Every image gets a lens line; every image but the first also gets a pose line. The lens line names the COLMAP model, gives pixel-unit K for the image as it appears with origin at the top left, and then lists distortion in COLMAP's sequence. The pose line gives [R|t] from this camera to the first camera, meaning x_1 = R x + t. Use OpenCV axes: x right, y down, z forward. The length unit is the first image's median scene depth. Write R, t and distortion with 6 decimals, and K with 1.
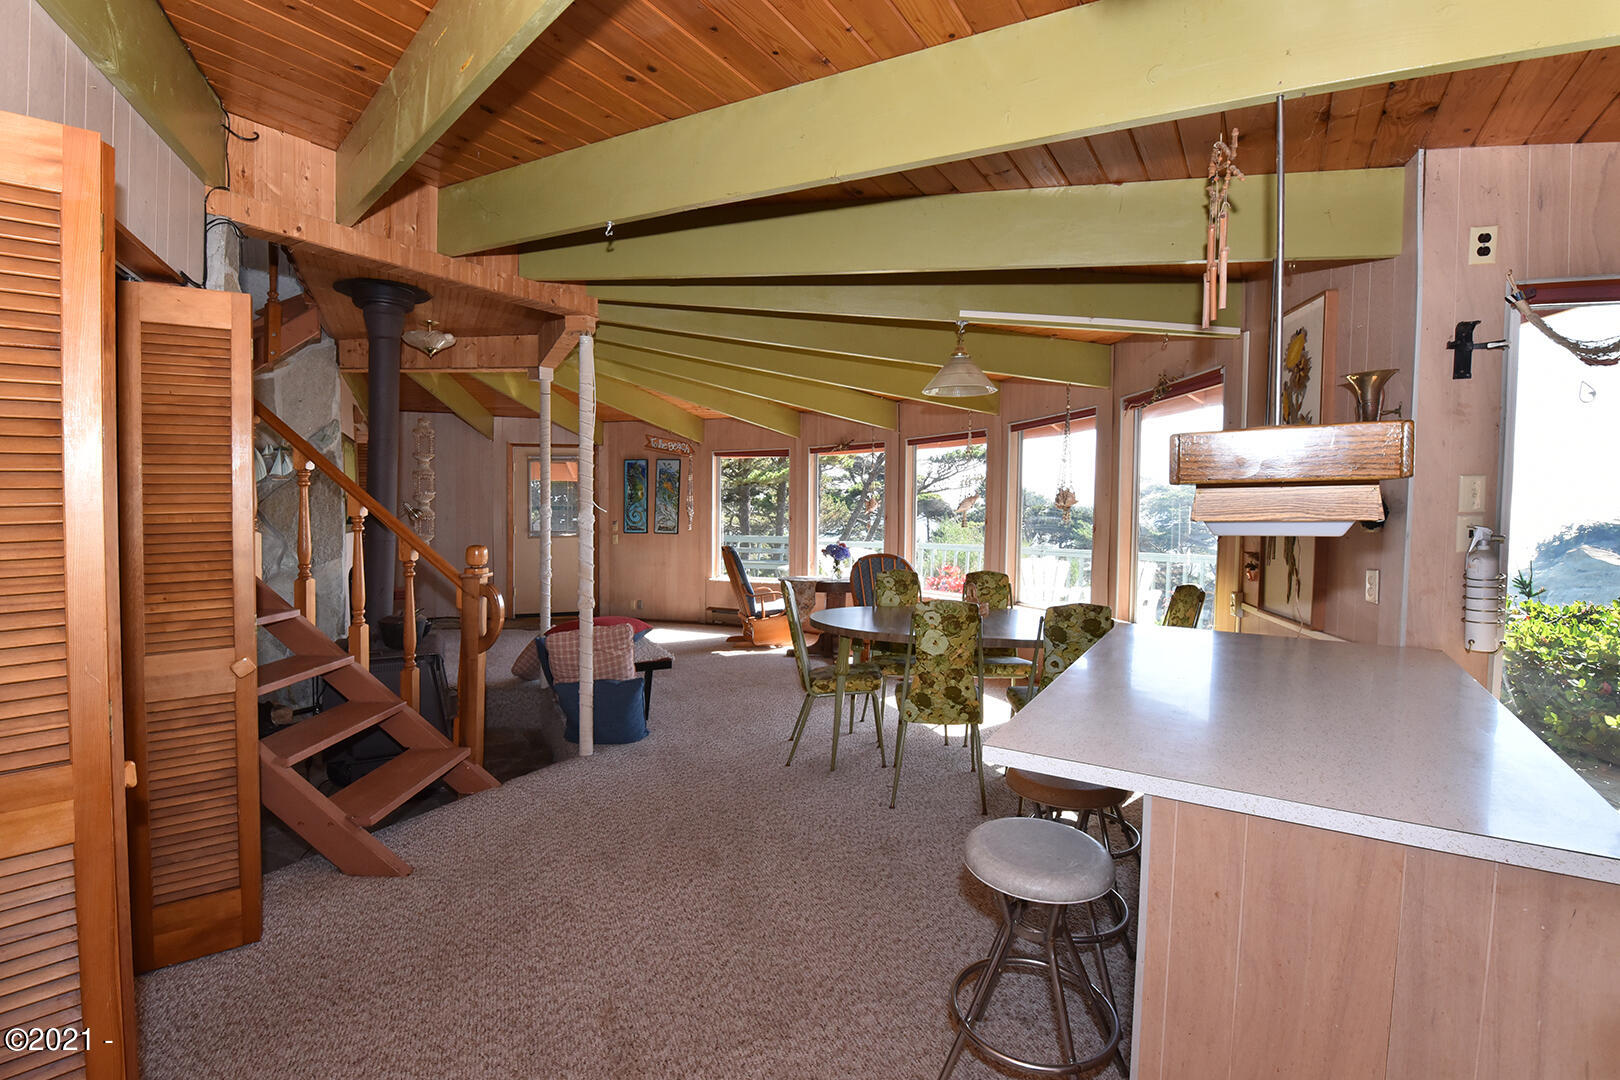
lens RADIAL K [[695.3, 0, 804.4], [0, 695.3, 538.5], [0, 0, 1]] dist [-0.014226, -0.003483]
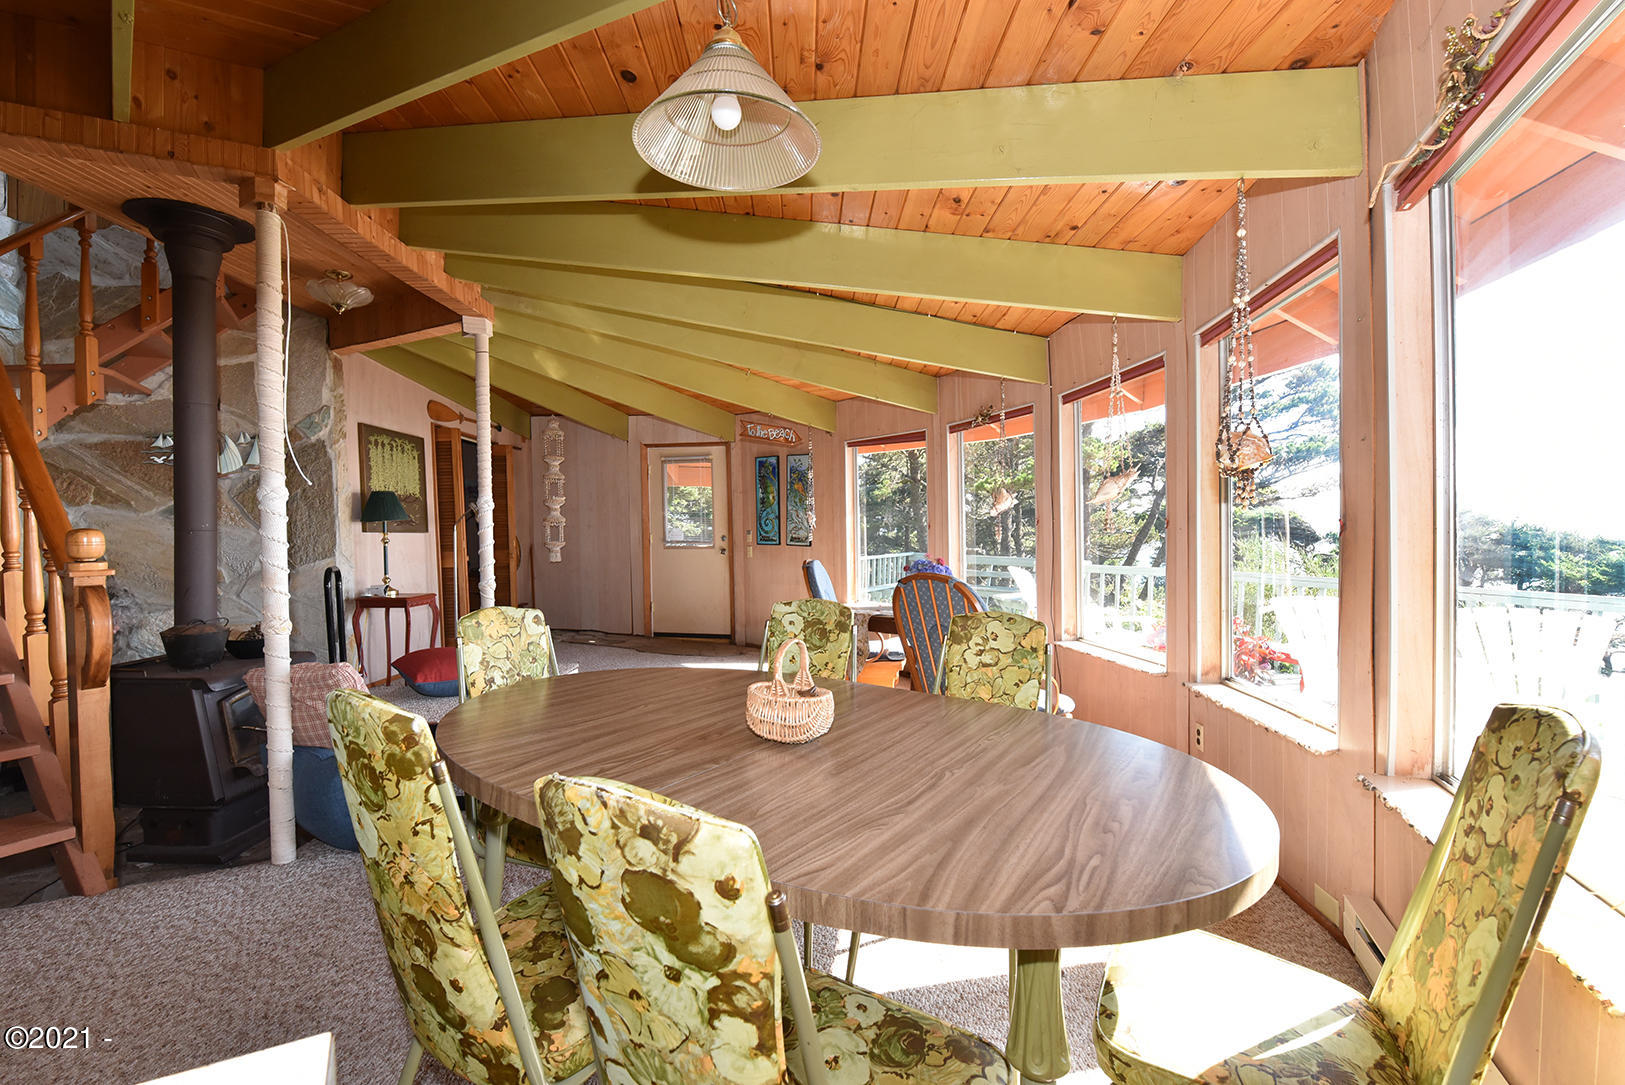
lens RADIAL K [[697.5, 0, 815.8], [0, 697.5, 543.6], [0, 0, 1]] dist [-0.014226, -0.003483]
pose [[0.899394, 0.013618, -0.436927, 0.198096], [-0.026187, 0.999398, -0.022755, 0.009074], [0.436354, 0.031908, 0.899209, 0.307986]]
